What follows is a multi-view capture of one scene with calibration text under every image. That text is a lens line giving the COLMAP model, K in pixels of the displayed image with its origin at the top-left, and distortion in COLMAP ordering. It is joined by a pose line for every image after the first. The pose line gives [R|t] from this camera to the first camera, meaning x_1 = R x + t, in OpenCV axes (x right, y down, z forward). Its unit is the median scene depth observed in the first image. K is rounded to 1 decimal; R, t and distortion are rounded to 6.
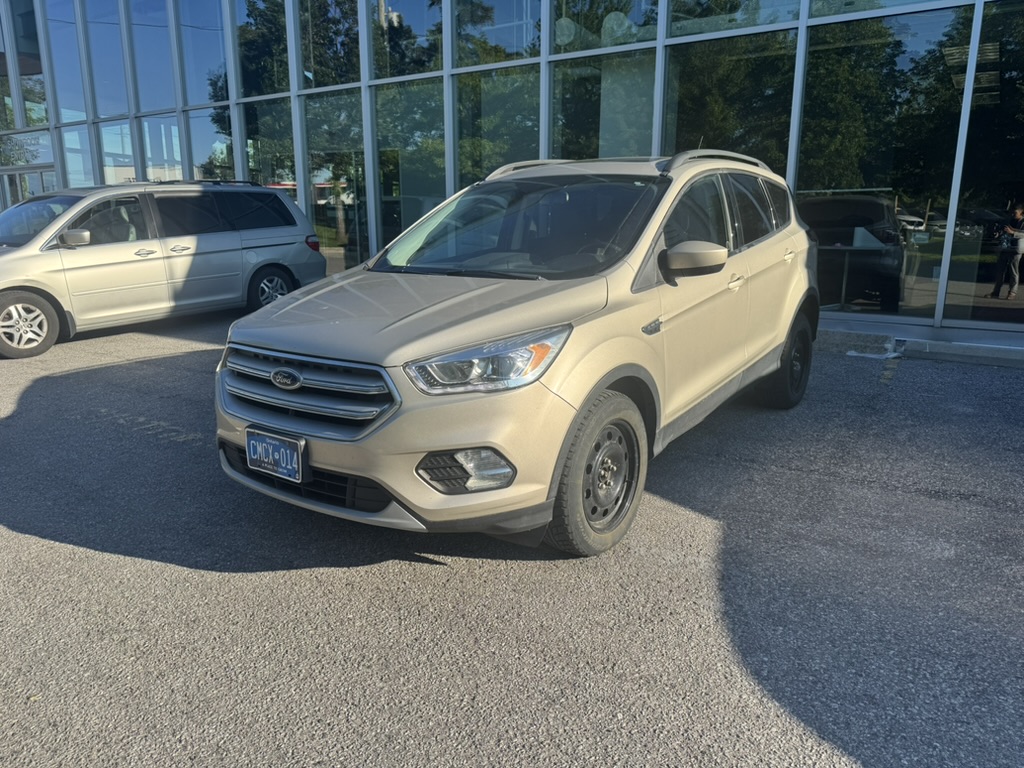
lens RADIAL K [[722.1, 0, 550.6], [0, 722.1, 404.2], [0, 0, 1]] dist [0.021720, -0.022065]
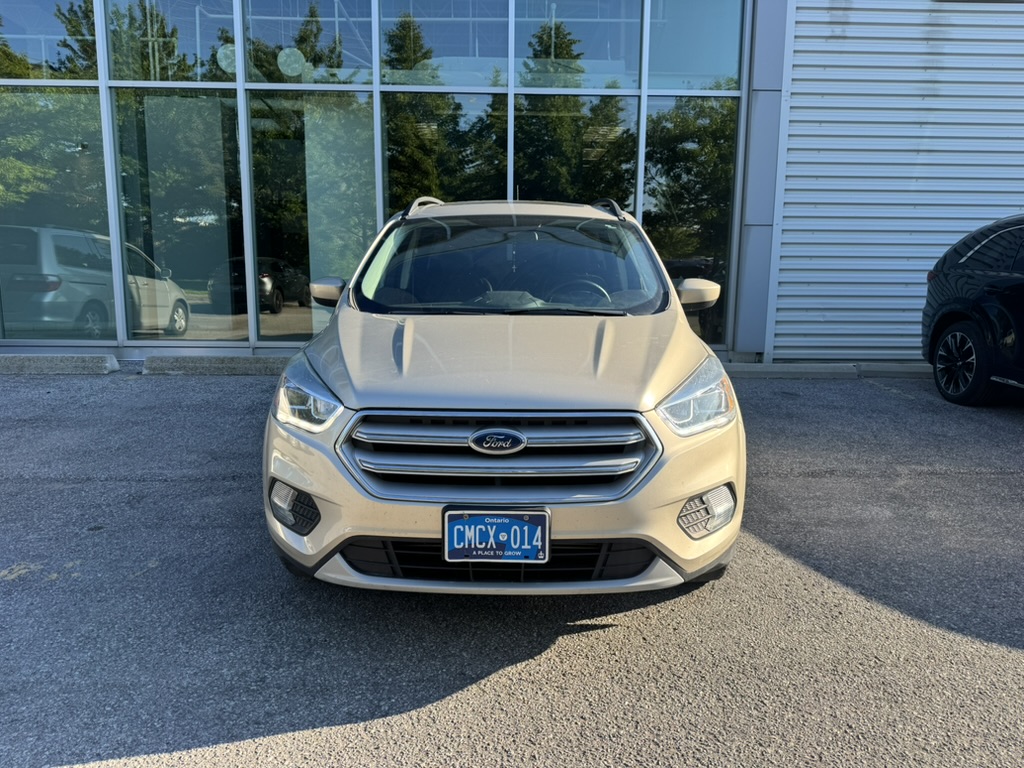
lens RADIAL K [[722.1, 0, 510.0], [0, 722.1, 381.3], [0, 0, 1]] dist [0.021720, -0.022065]
pose [[0.824324, -0.081125, 0.560276, -0.804819], [0.129277, 0.990504, -0.046785, -0.062676], [-0.551160, 0.110997, 0.826984, 0.299721]]
